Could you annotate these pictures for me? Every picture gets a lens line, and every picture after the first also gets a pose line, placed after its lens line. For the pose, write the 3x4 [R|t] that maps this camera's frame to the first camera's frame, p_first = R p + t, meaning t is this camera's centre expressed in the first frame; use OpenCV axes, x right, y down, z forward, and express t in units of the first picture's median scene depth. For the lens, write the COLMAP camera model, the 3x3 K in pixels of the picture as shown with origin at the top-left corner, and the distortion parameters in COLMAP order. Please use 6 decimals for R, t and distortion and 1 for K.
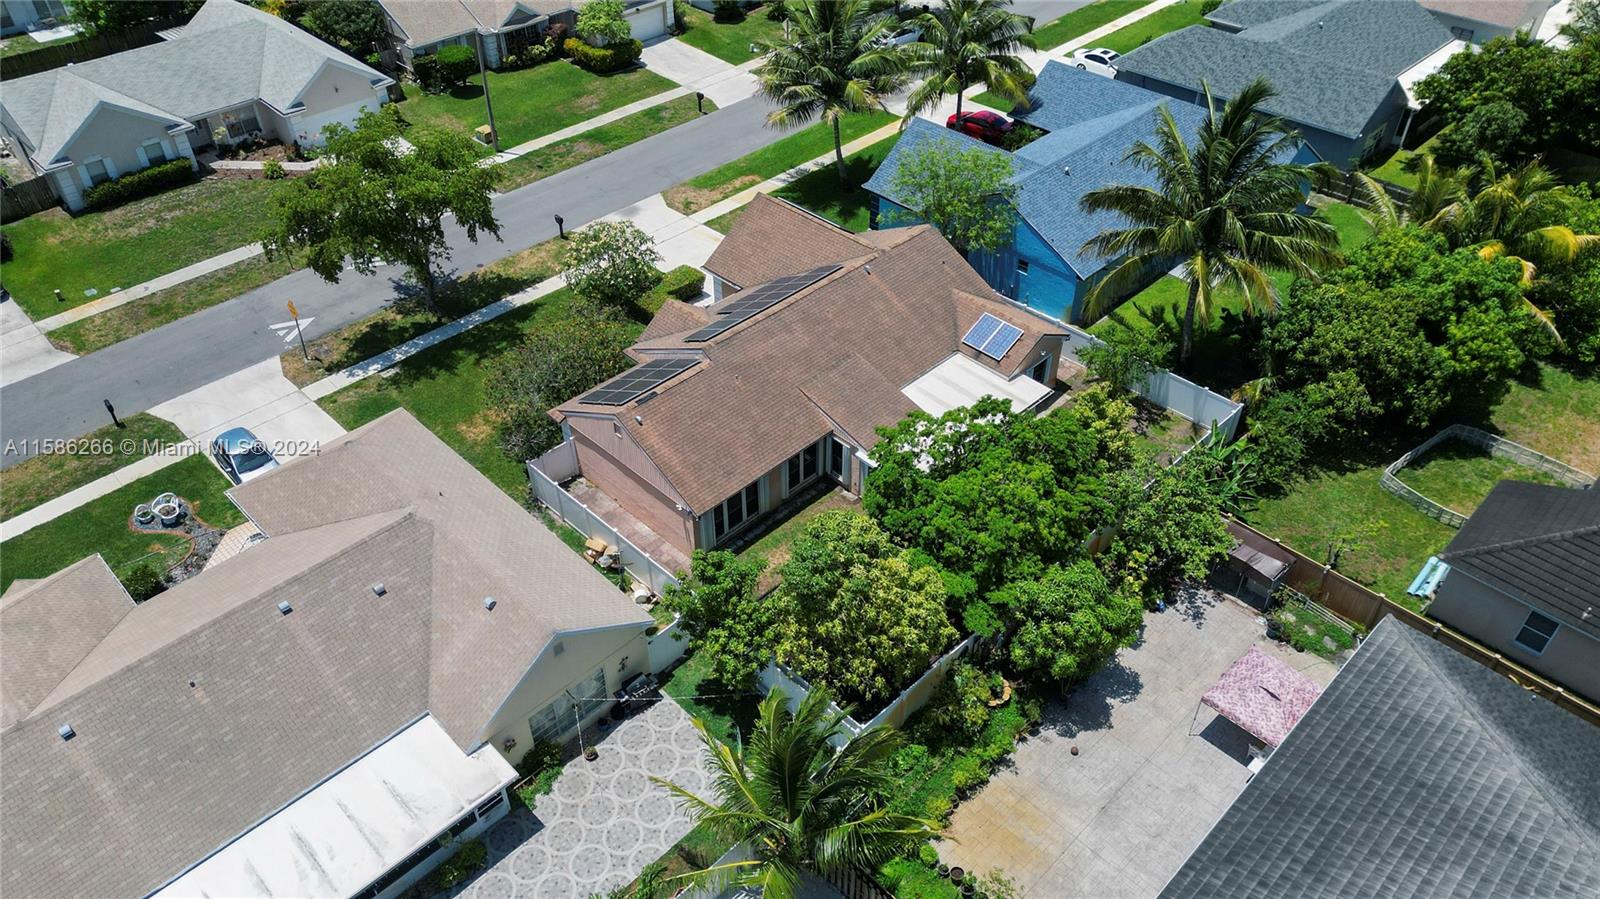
lens RADIAL K [[1143.8, 0, 793.4], [0, 1143.8, 420.5], [0, 0, 1]] dist [0.072936, -0.081894]
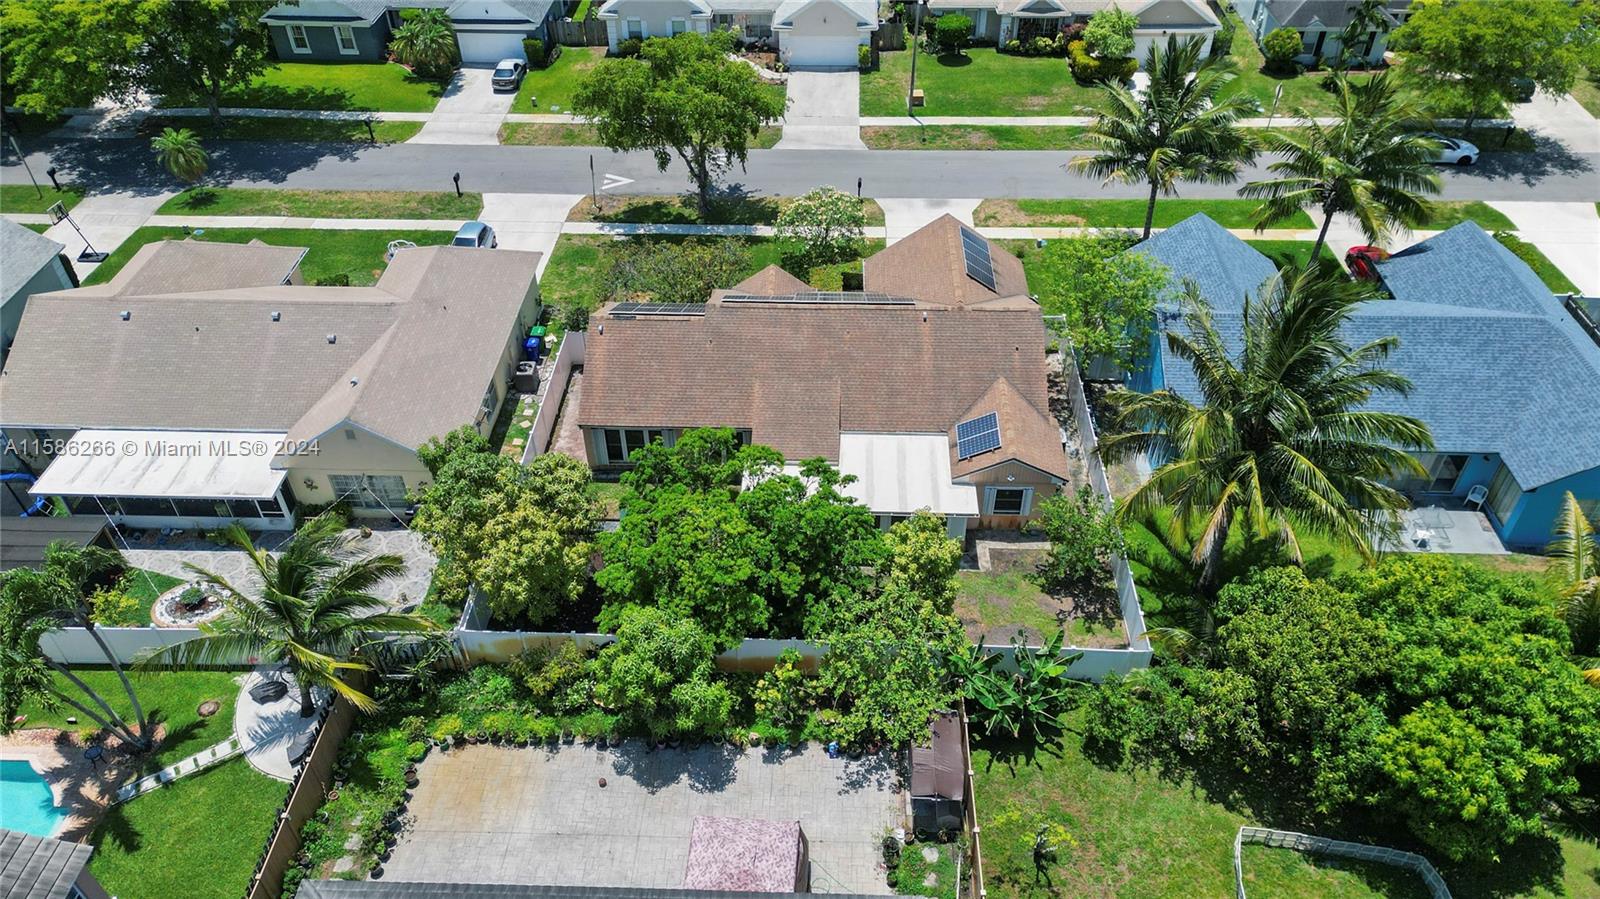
lens RADIAL K [[1143.8, 0, 793.4], [0, 1143.8, 420.5], [0, 0, 1]] dist [0.072936, -0.081894]
pose [[0.683342, 0.458612, -0.568084, 0.497019], [-0.451053, 0.877027, 0.165454, -0.143107], [0.574104, 0.143174, 0.806167, 0.162111]]
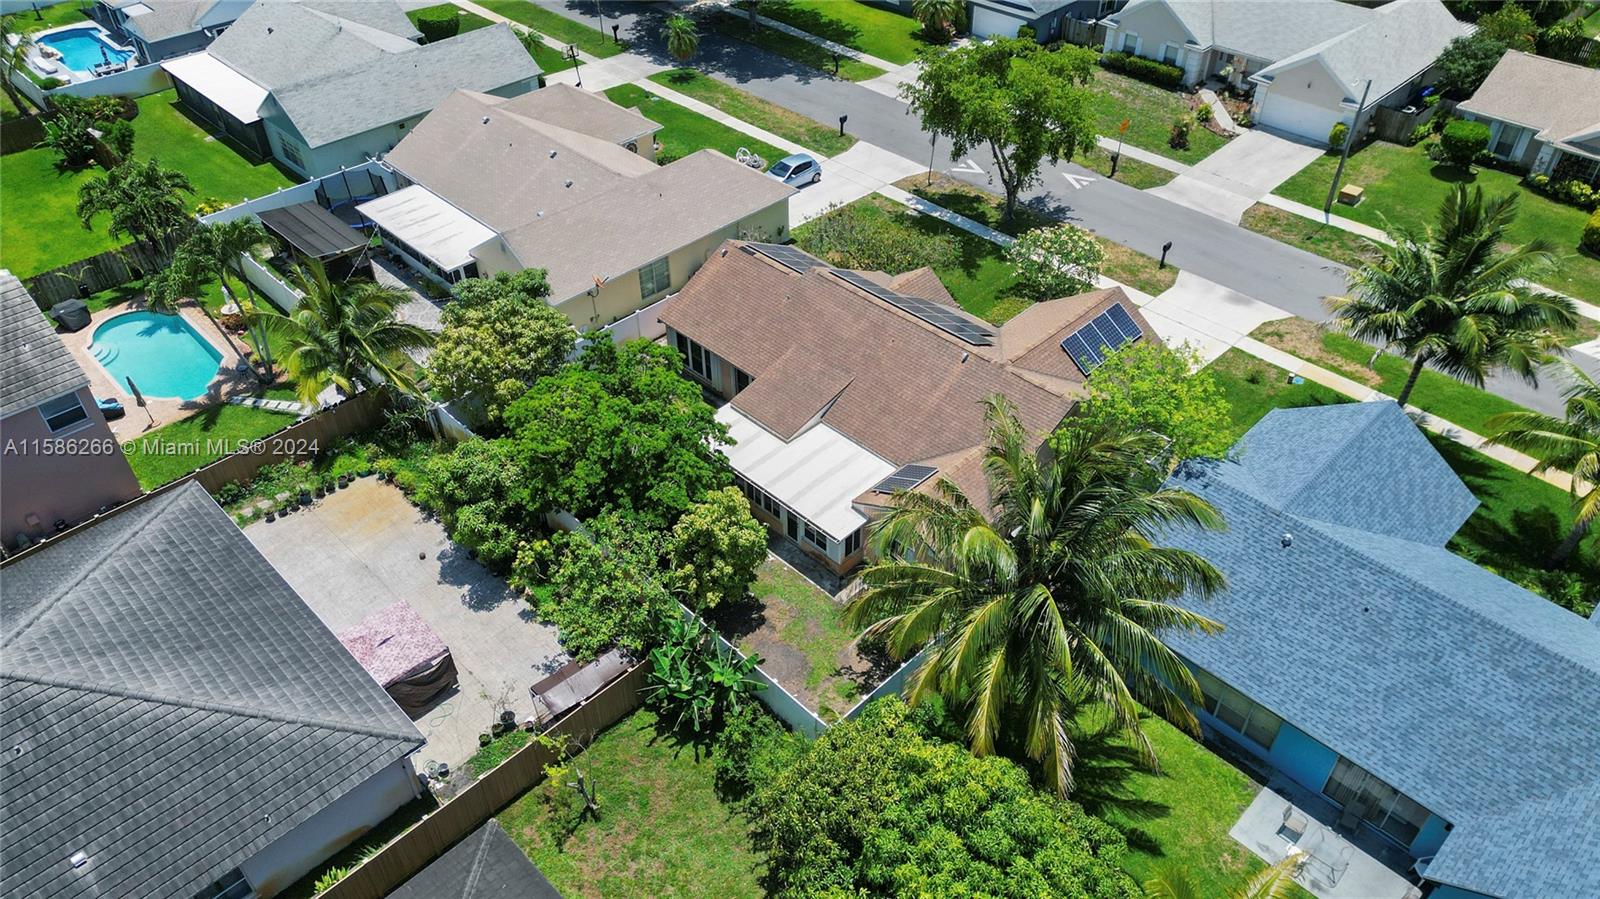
lens RADIAL K [[1143.8, 0, 793.4], [0, 1143.8, 420.5], [0, 0, 1]] dist [0.072936, -0.081894]
pose [[-0.001279, 0.626613, -0.779330, 0.701013], [-0.615281, 0.613859, 0.494577, -0.406672], [0.788307, 0.480139, 0.384758, 0.497130]]
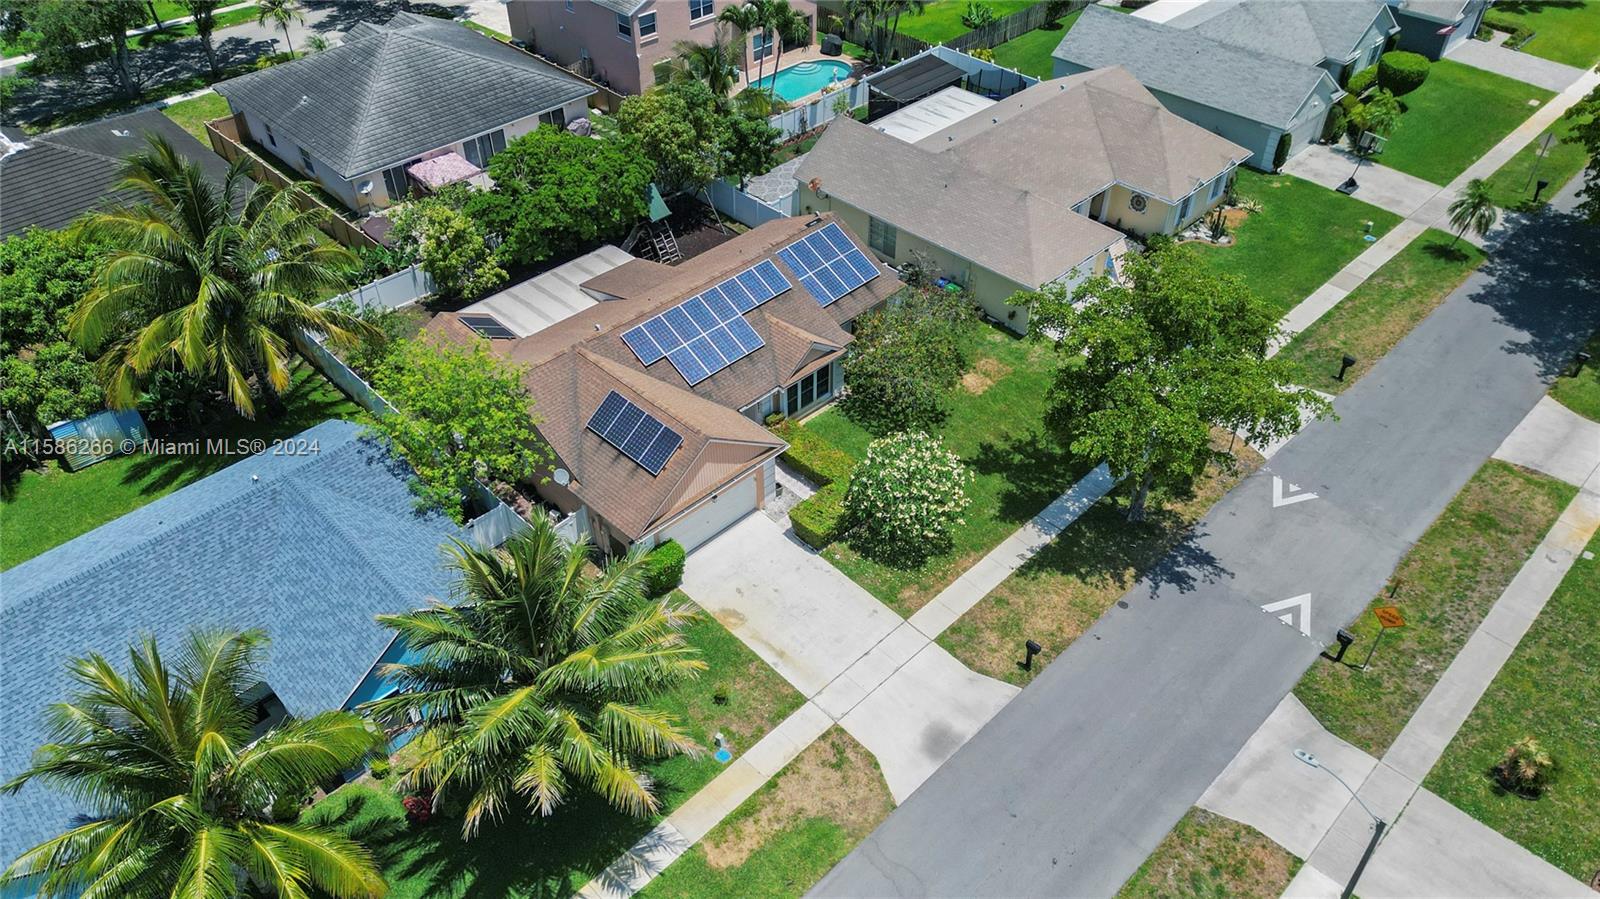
lens RADIAL K [[1143.8, 0, 793.4], [0, 1143.8, 420.5], [0, 0, 1]] dist [0.072936, -0.081894]
pose [[-0.999940, 0.007207, 0.008213, -0.087321], [0.009568, 0.214571, 0.976662, -0.890638], [0.005277, 0.976682, -0.214627, 1.111983]]
